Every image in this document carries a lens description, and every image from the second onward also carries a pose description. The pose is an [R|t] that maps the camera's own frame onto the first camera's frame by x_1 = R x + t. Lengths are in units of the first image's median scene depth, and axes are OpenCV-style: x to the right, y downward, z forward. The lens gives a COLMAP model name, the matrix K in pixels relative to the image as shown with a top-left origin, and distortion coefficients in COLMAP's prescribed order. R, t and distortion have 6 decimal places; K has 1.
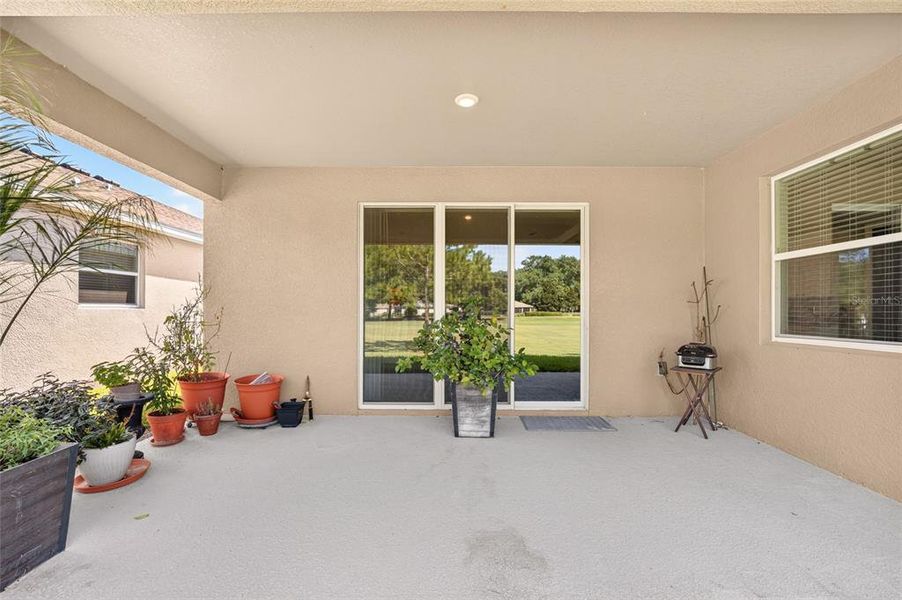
lens RADIAL K [[375.3, 0, 455.1], [0, 375.3, 307.7], [0, 0, 1]] dist [-0.019711, 0.000557]
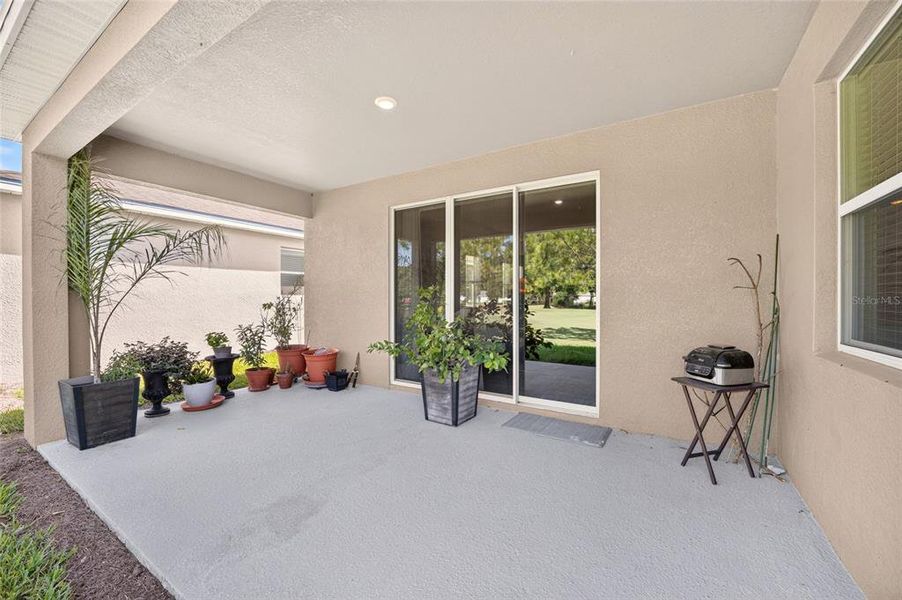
lens RADIAL K [[357.0, 0, 458.8], [0, 357.0, 298.2], [0, 0, 1]] dist [-0.021191, -0.000021]
pose [[0.855465, -0.003440, -0.517849, 0.560505], [0.007182, 0.999961, 0.005222, -0.001441], [0.517811, -0.008187, 0.855456, 0.179558]]
